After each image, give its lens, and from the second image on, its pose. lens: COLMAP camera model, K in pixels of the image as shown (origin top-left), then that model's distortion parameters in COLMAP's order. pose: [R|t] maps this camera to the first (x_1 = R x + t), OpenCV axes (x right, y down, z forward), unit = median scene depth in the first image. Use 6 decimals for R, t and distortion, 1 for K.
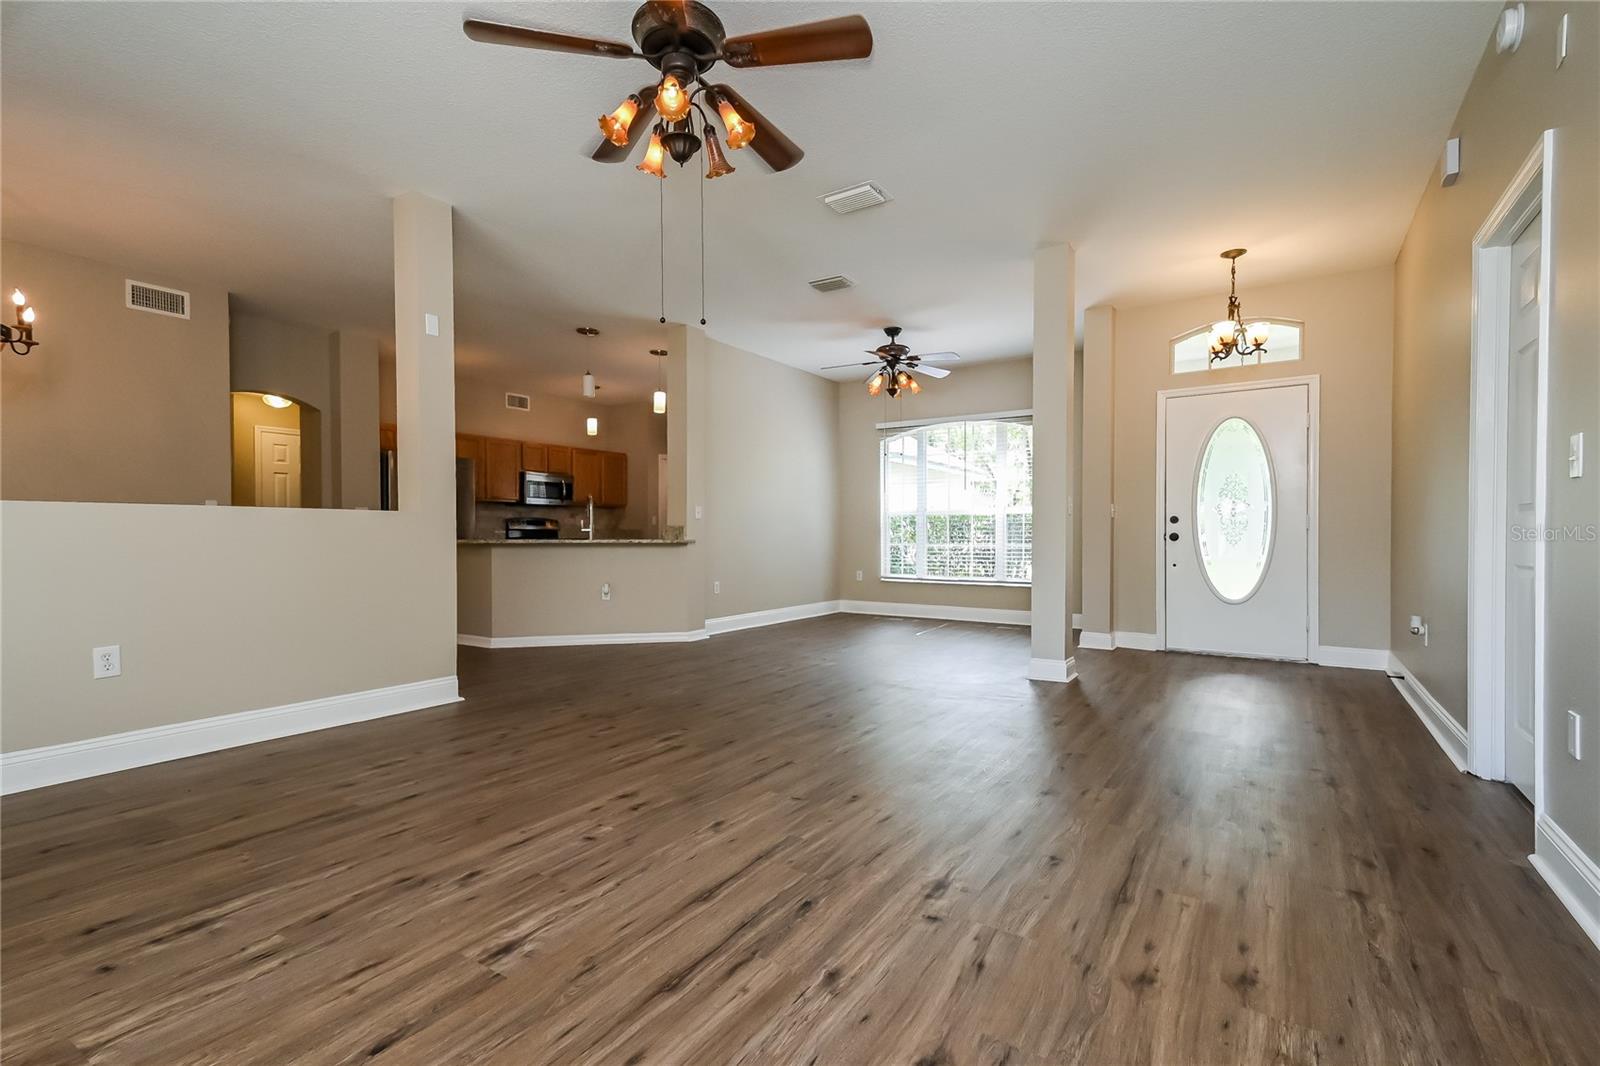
lens RADIAL K [[731.8, 0, 803.2], [0, 731.8, 540.6], [0, 0, 1]] dist [0.015567, -0.000727]
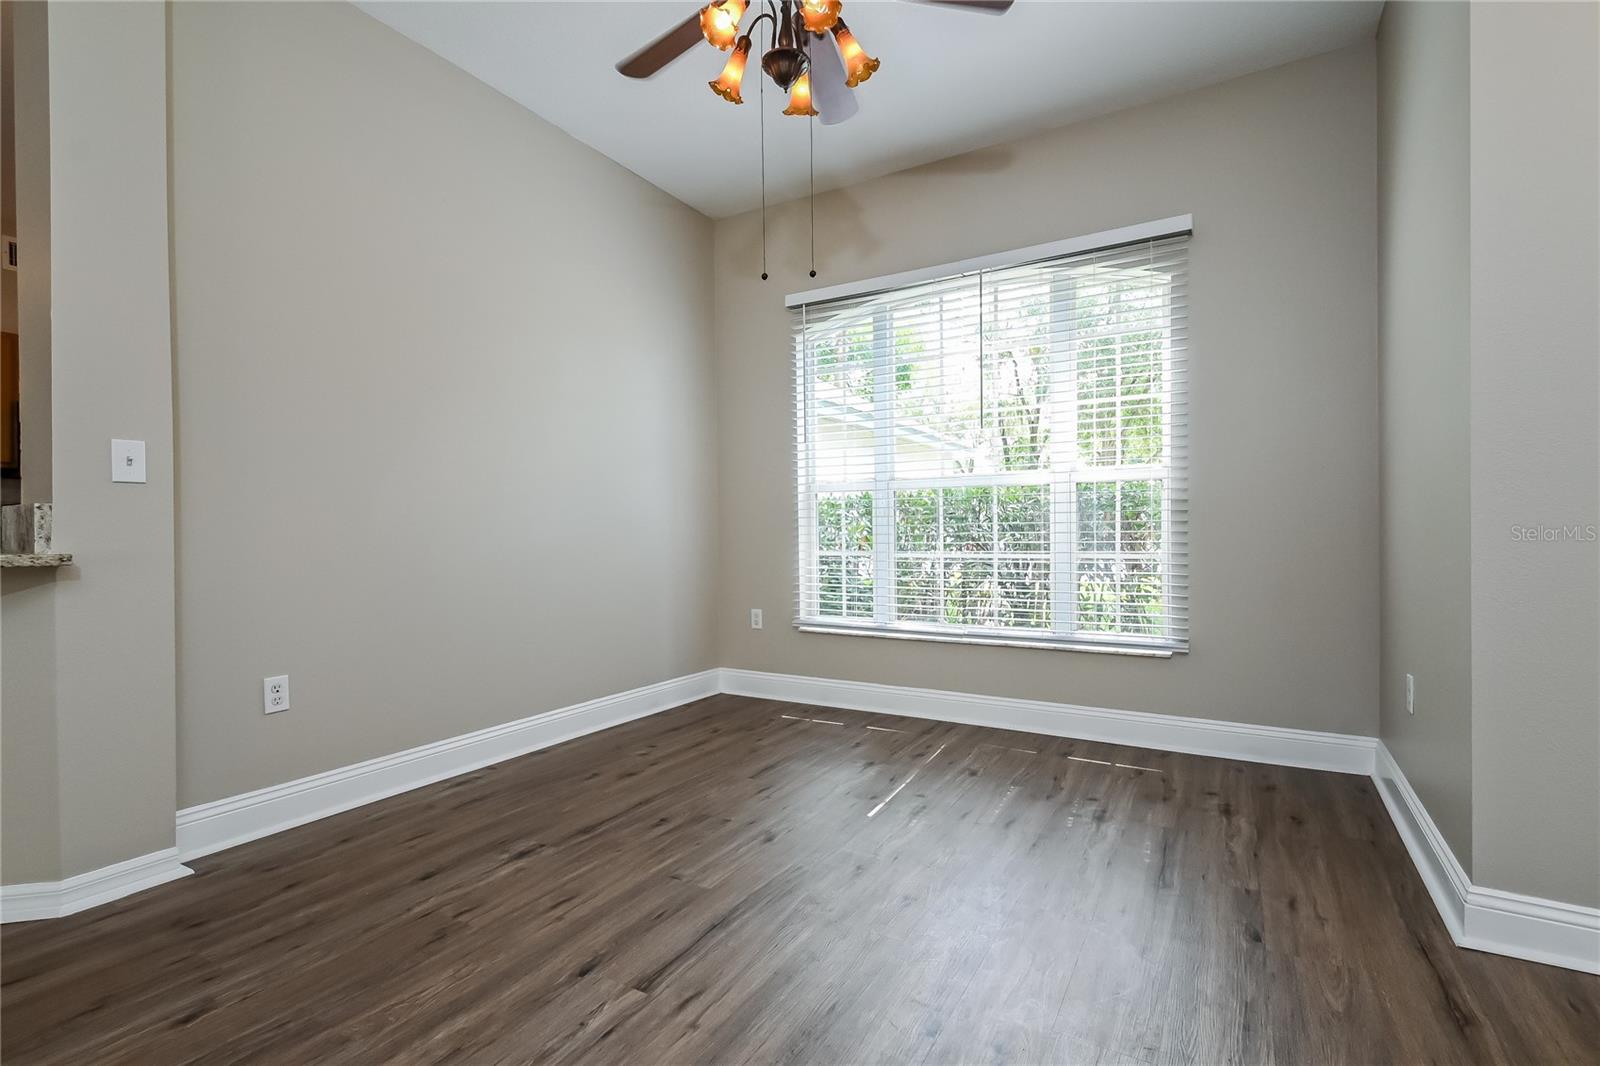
lens RADIAL K [[731.8, 0, 797.3], [0, 731.8, 532.6], [0, 0, 1]] dist [0.015567, -0.000727]
pose [[0.999091, -0.001026, 0.042614, 0.085094], [0.001312, 0.999977, -0.006682, -0.005756], [-0.042607, 0.006731, 0.999069, 0.528065]]
